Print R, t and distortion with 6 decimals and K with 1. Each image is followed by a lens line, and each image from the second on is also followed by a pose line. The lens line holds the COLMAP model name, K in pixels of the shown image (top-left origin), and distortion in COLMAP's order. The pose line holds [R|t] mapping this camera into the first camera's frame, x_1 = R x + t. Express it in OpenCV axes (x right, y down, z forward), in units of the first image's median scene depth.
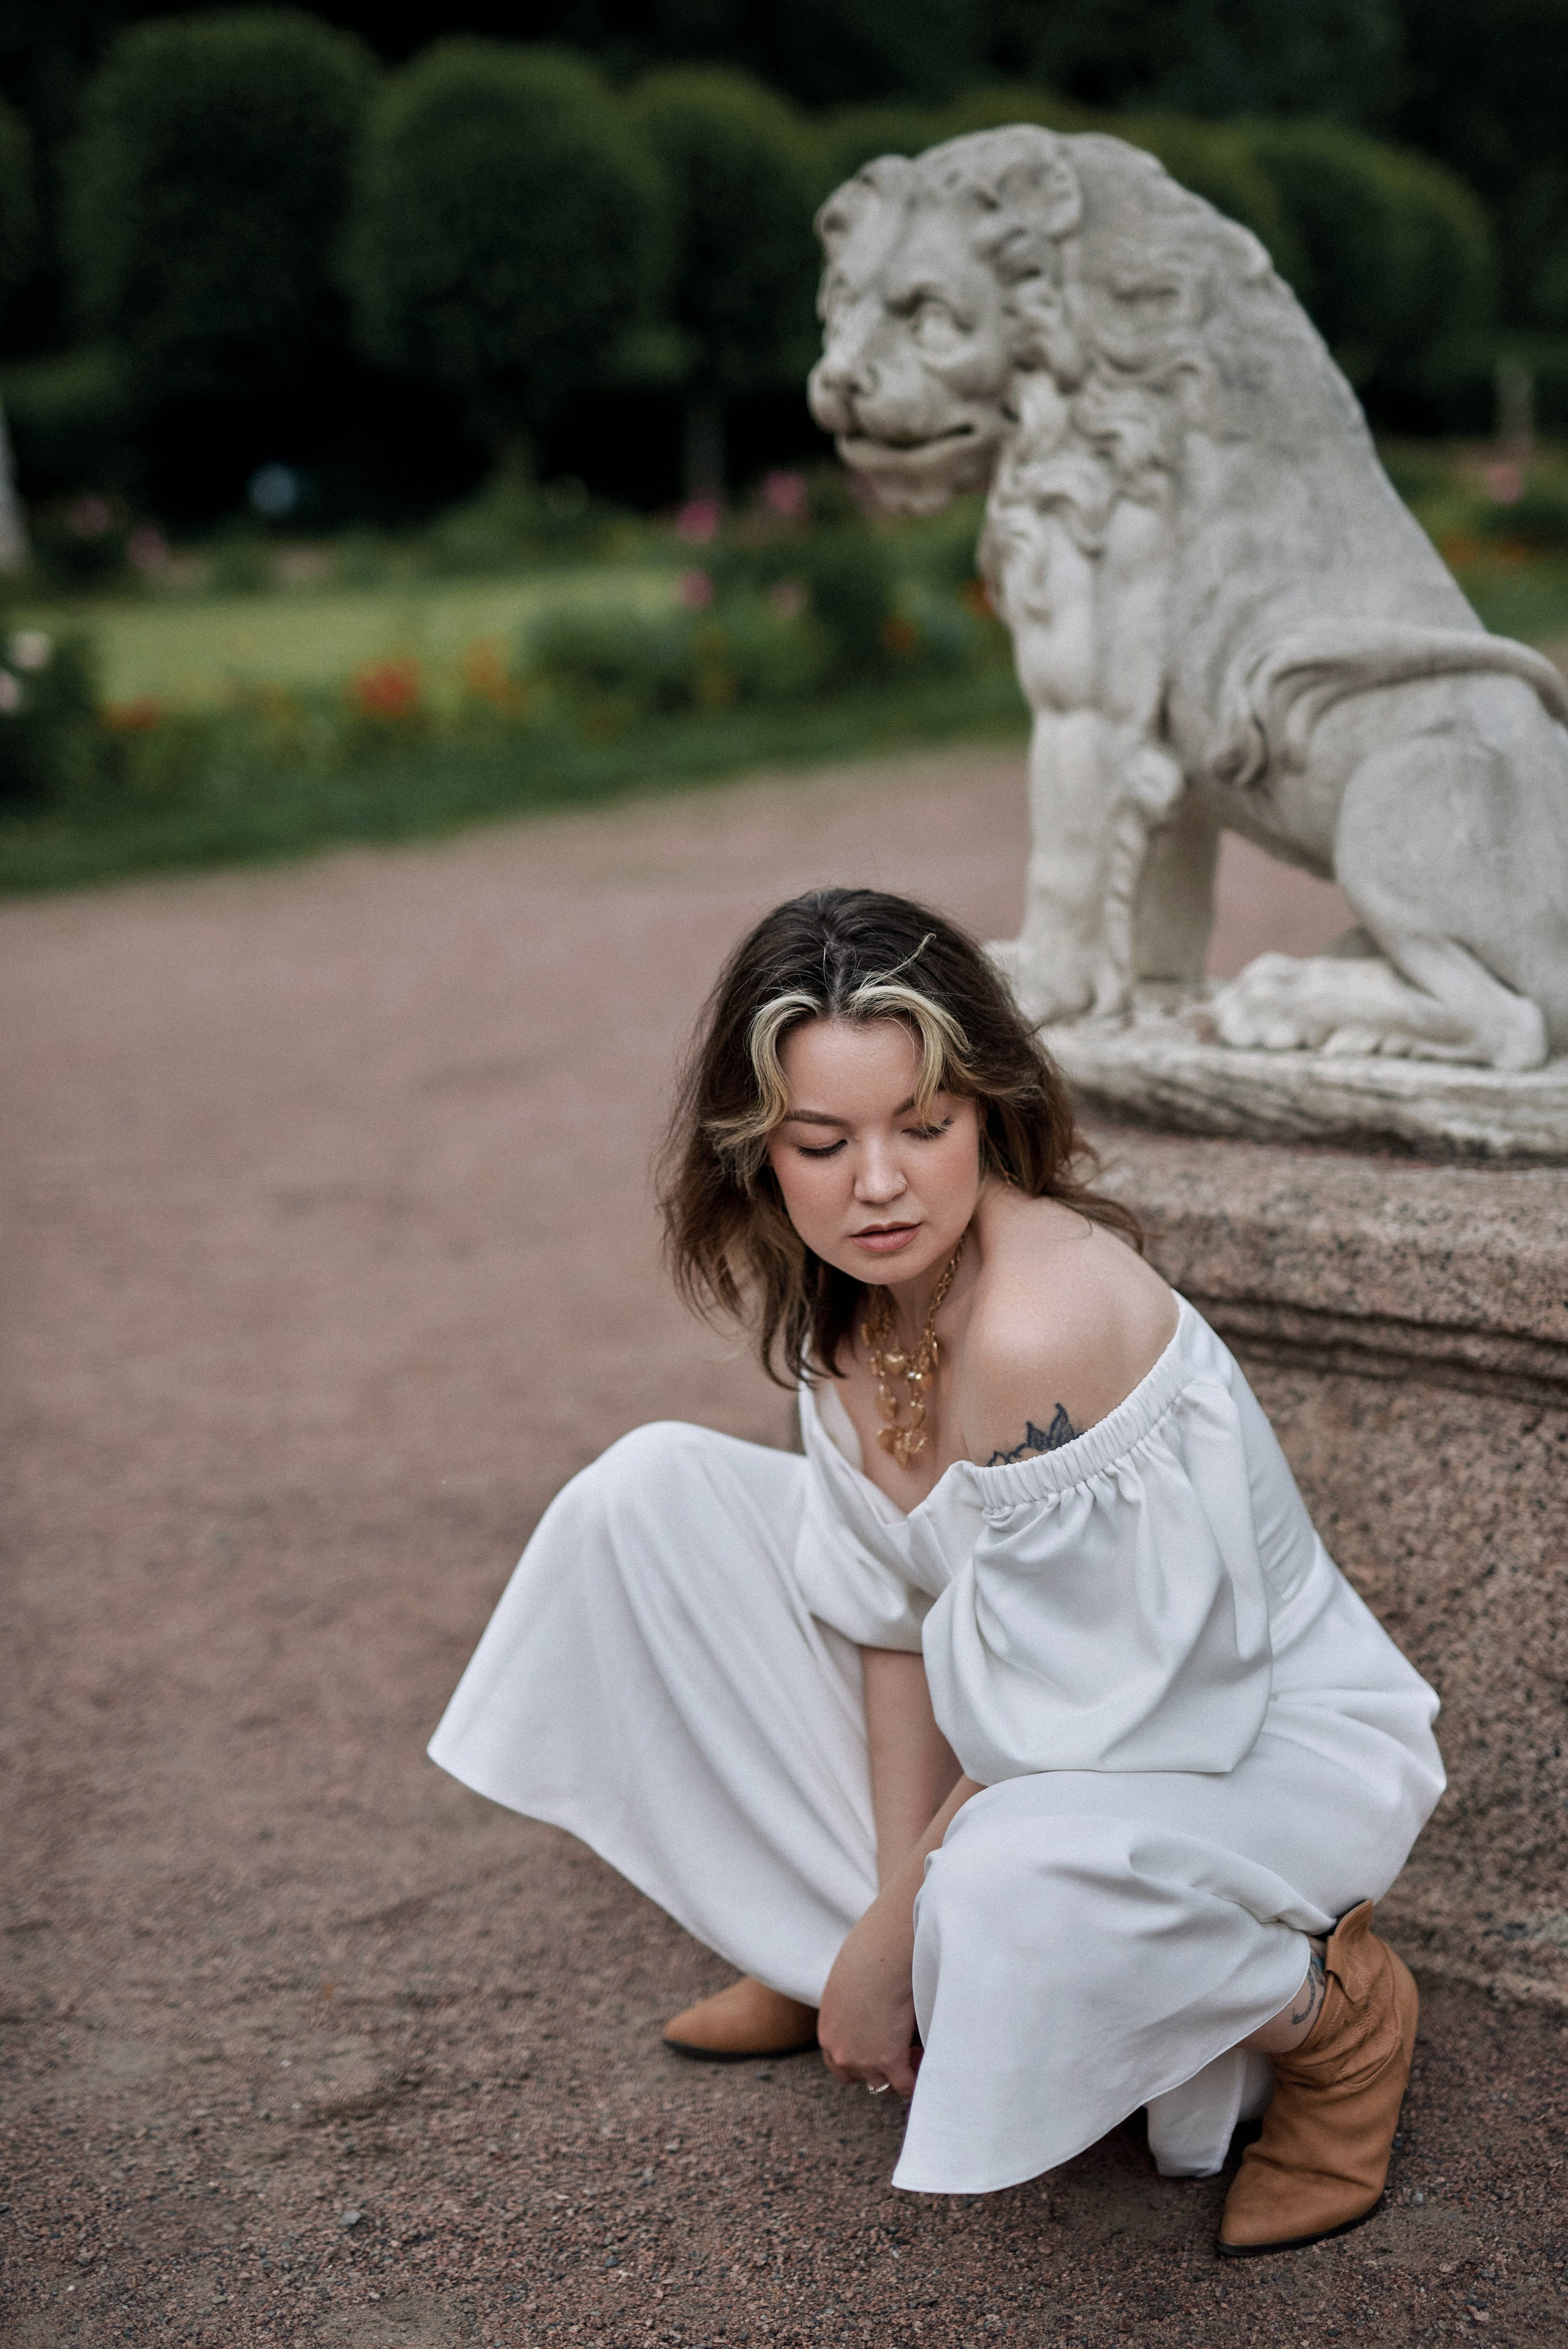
lens RADIAL K [[3293.1, 0, 786.0], [0, 3293.1, 1179.8], [0, 0, 1]] dist [0.000939, 0.019954]
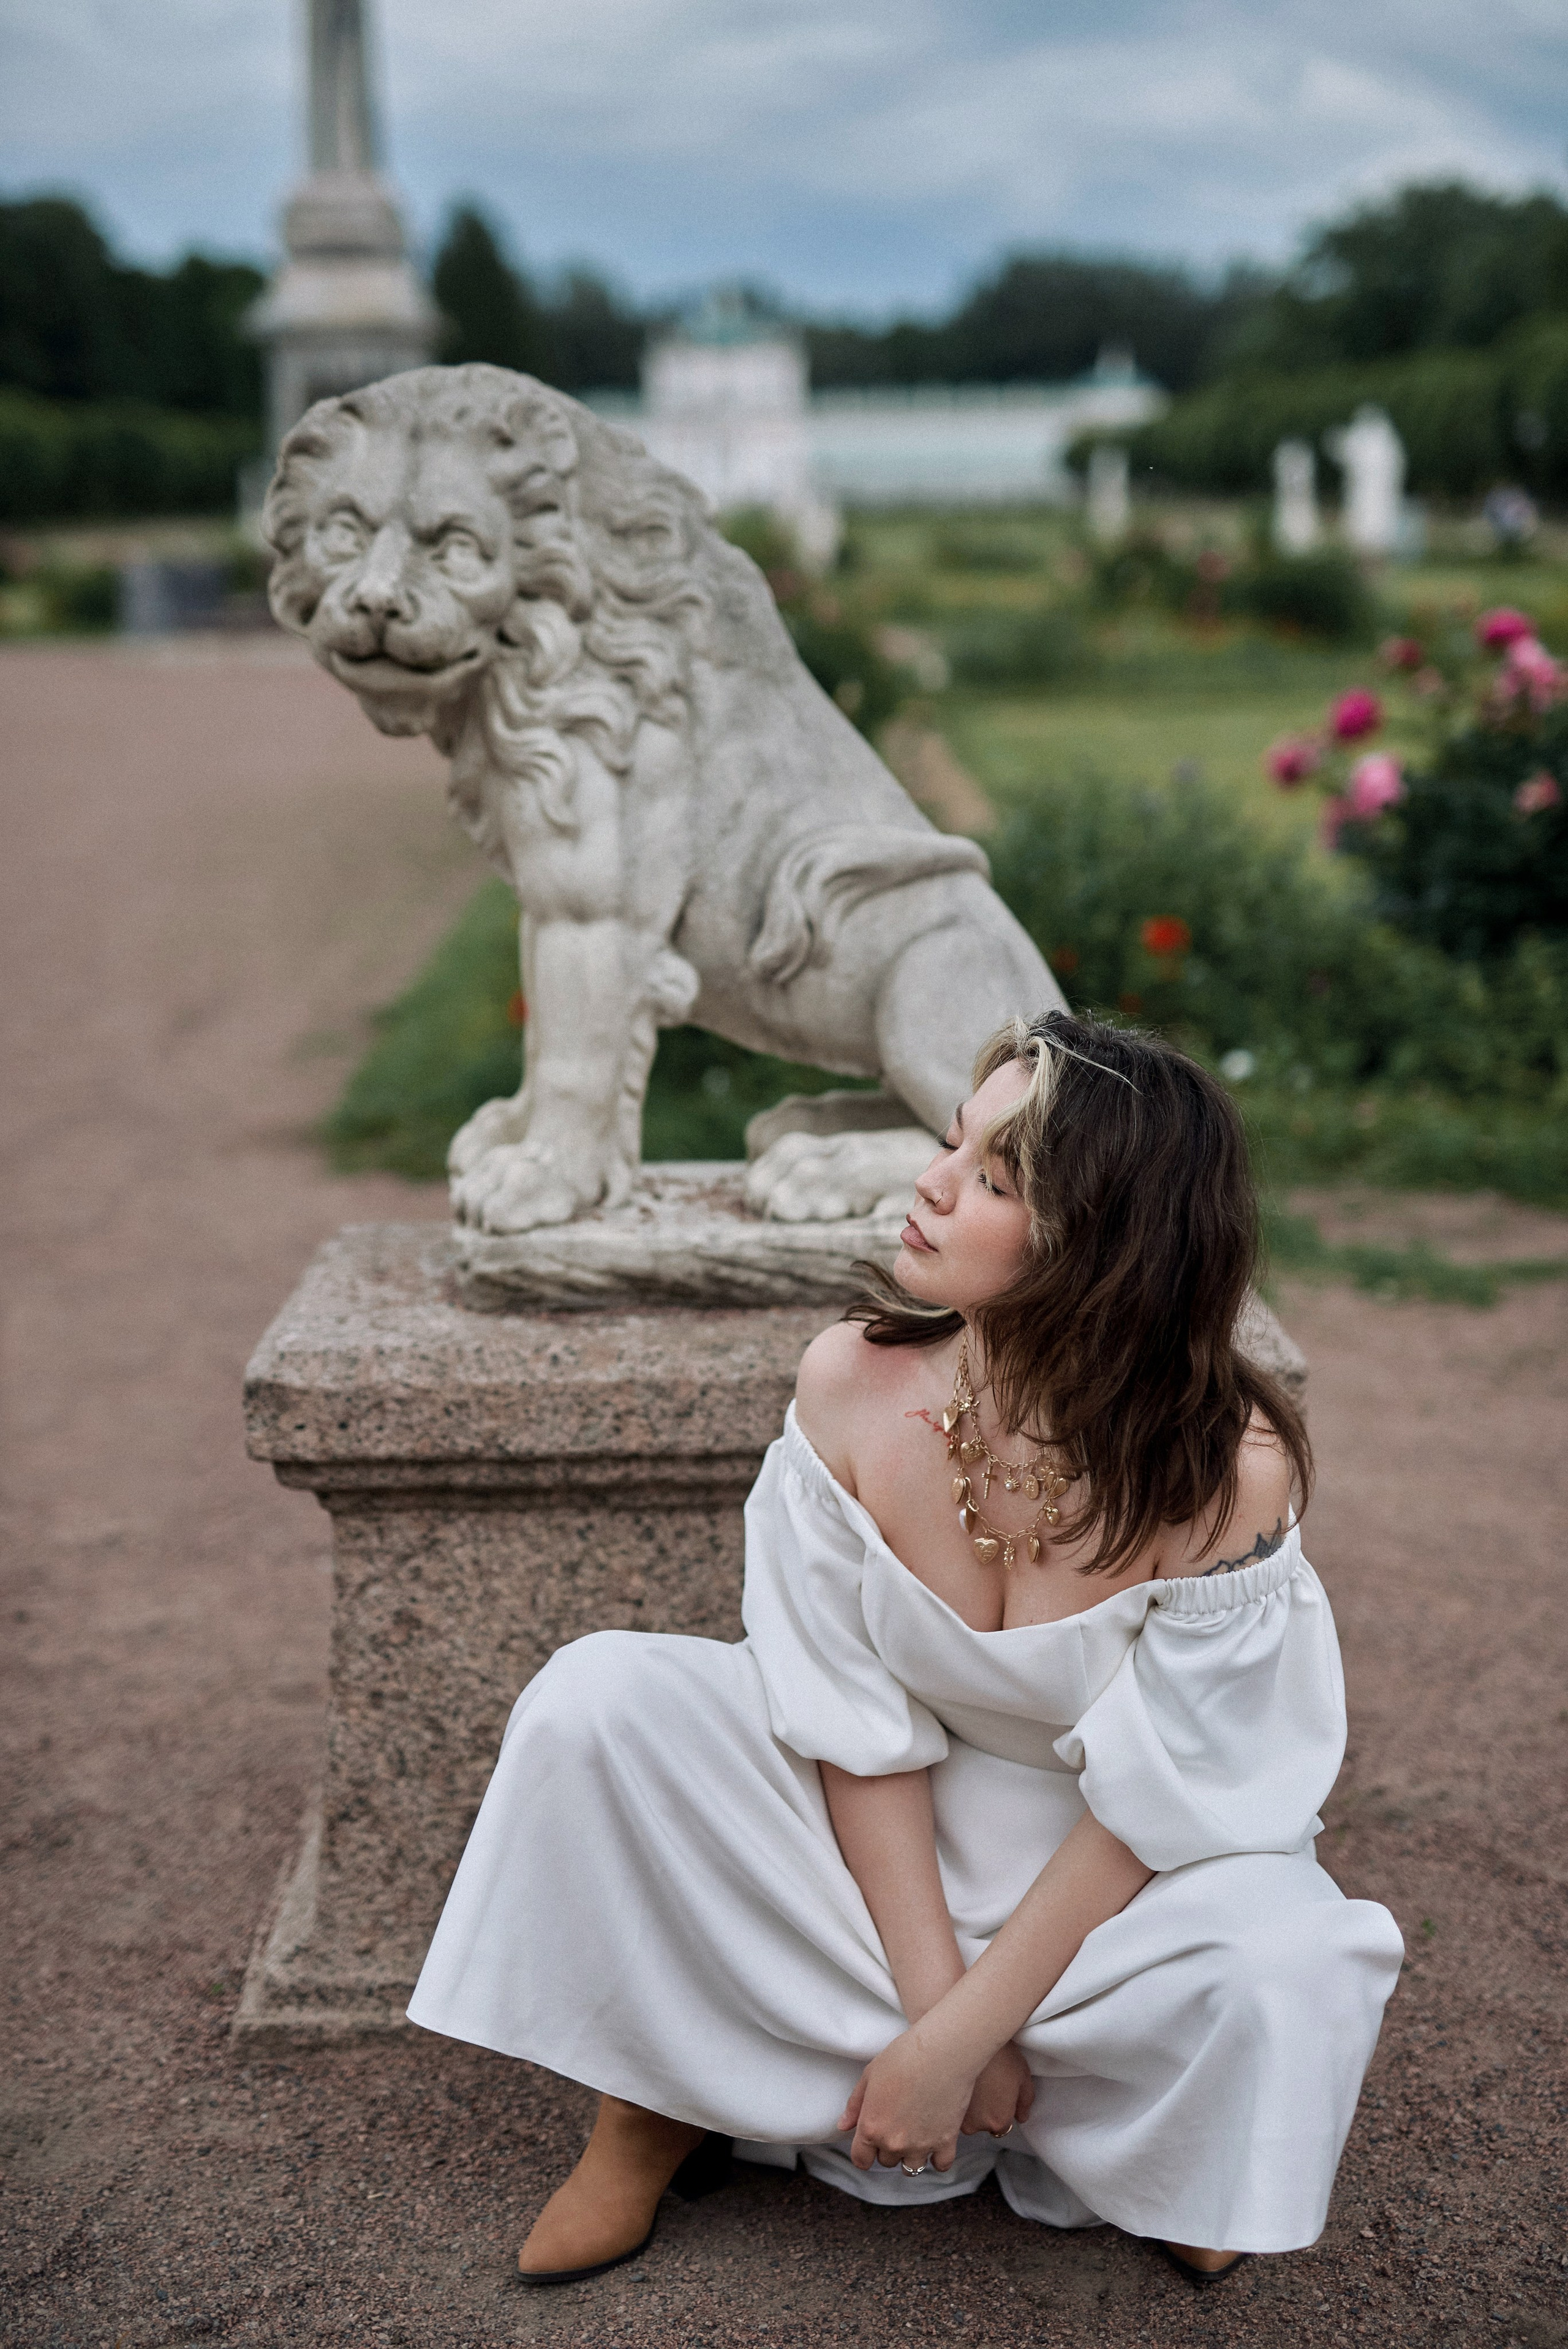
lens RADIAL K [[3287.2, 0, 797.8], [0, 3287.2, 1172.8], [0, 0, 1]] dist [-0.001823, 0.027435]
pose [[0.788617, -0.093907, 0.607671, -0.516424], [0.118137, 0.992997, 0.000138, -0.055859], [-0.603429, 0.071680, 0.794189, 0.136643]]
